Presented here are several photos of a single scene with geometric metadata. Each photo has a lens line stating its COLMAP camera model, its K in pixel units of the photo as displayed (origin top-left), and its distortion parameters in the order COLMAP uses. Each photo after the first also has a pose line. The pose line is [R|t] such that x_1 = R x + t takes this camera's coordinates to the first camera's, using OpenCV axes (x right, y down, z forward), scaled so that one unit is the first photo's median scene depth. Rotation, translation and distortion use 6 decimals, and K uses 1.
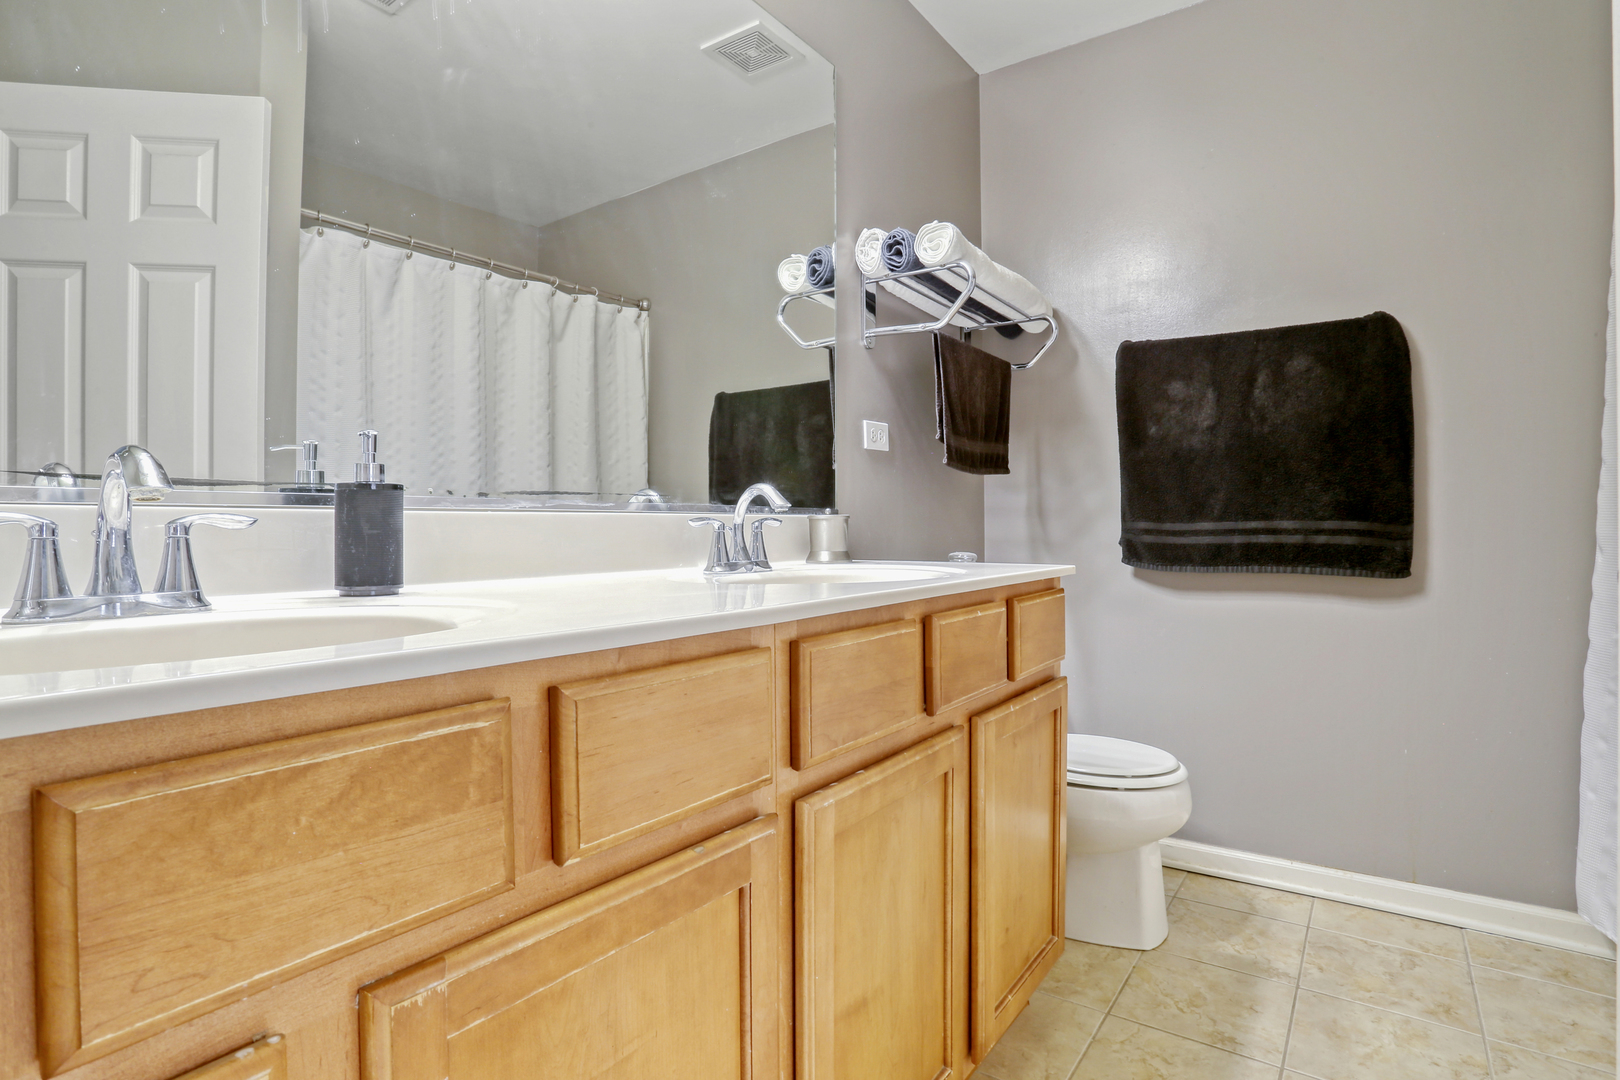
lens RADIAL K [[805.7, 0, 799.0], [0, 805.7, 524.6], [0, 0, 1]] dist [-0.040082, 0.000748]
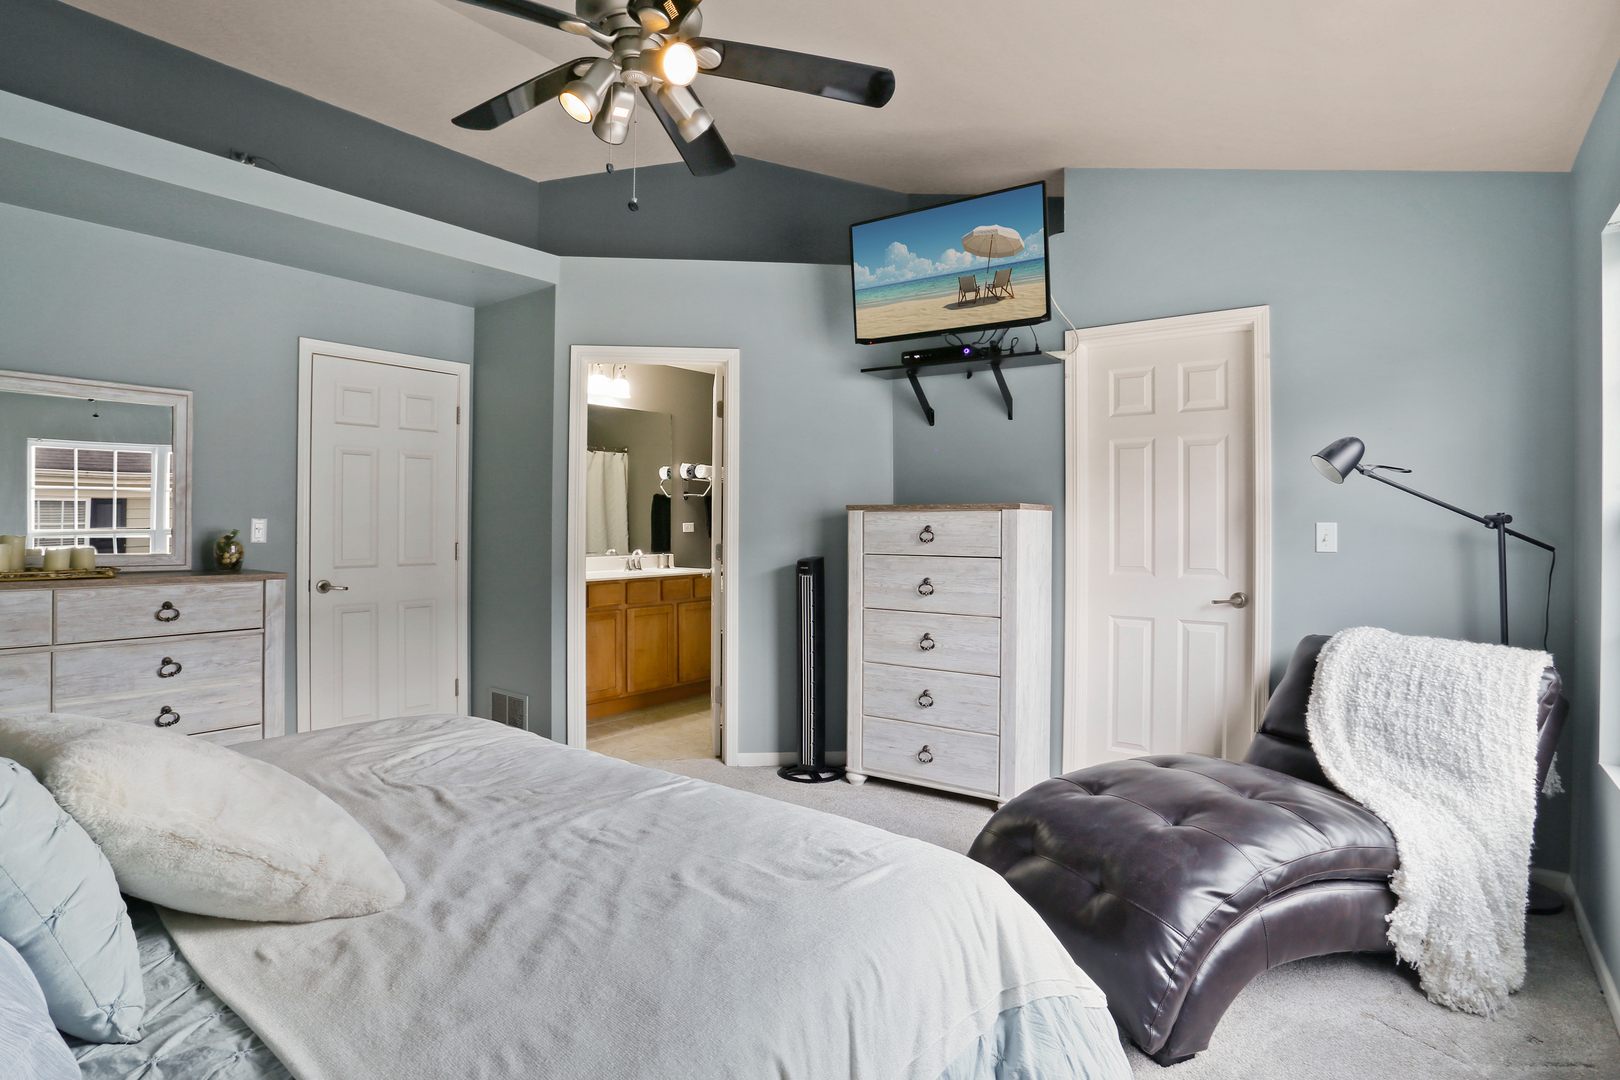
lens RADIAL K [[805.7, 0, 799.0], [0, 805.7, 524.6], [0, 0, 1]] dist [-0.040082, 0.000748]
pose [[0.999428, -0.000294, -0.033824, 0.655854], [0.000278, 1.000000, -0.000475, -0.124992], [0.033824, 0.000465, 0.999428, -2.186042]]
